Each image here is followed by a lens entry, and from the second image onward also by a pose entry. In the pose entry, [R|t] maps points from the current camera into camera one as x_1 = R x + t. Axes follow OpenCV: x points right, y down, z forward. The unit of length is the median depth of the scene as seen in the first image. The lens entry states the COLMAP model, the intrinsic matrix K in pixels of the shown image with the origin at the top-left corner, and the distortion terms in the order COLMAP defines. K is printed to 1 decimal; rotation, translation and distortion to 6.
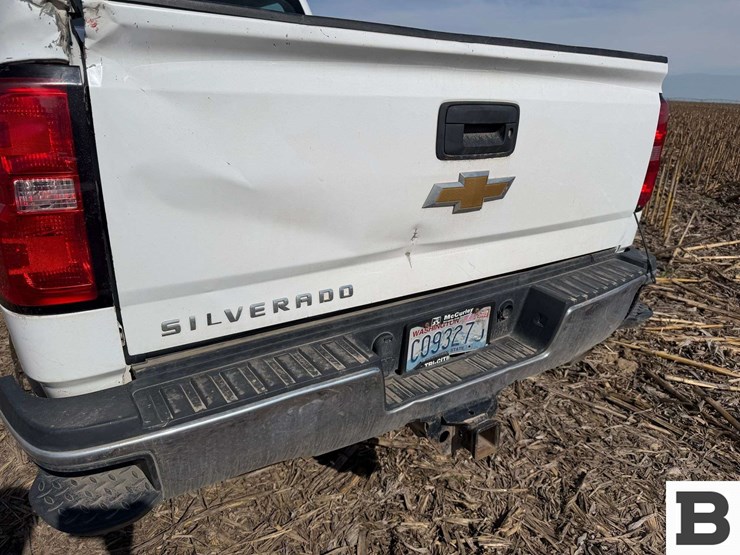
lens RADIAL K [[527.1, 0, 370.0], [0, 527.1, 277.5], [0, 0, 1]] dist [0.077366, -0.106221]
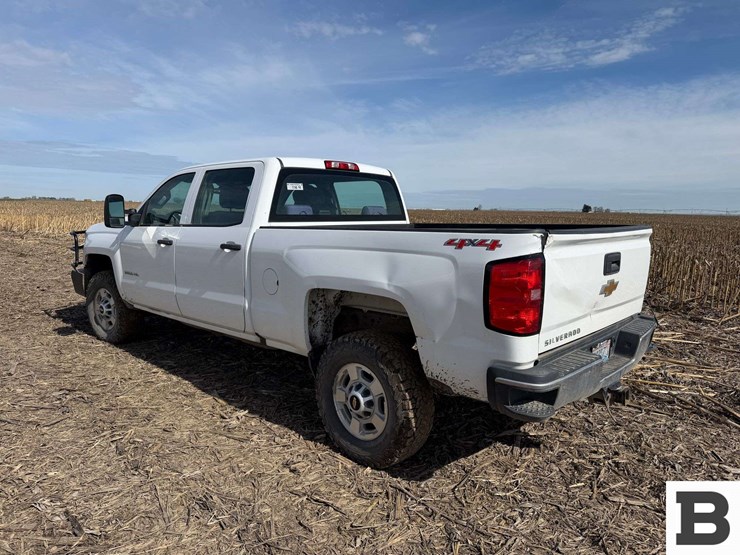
lens RADIAL K [[536.0, 0, 373.3], [0, 536.0, 268.0], [0, 0, 1]] dist [0.004429, -0.003214]
pose [[0.974003, -0.041693, 0.222665, -1.341287], [0.089219, 0.974078, -0.207877, 0.157861], [-0.208226, 0.222339, 0.952474, -1.086879]]
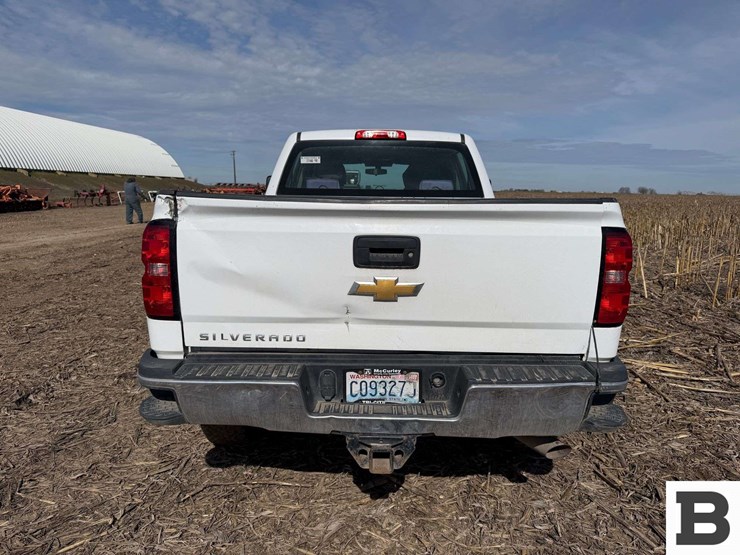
lens RADIAL K [[529.9, 0, 367.1], [0, 529.9, 274.4], [0, 0, 1]] dist [0.038238, -0.033707]
pose [[0.822495, 0.070423, -0.564395, 0.979707], [-0.179809, 0.973609, -0.140553, 0.025482], [0.539602, 0.217087, 0.813451, -0.304285]]
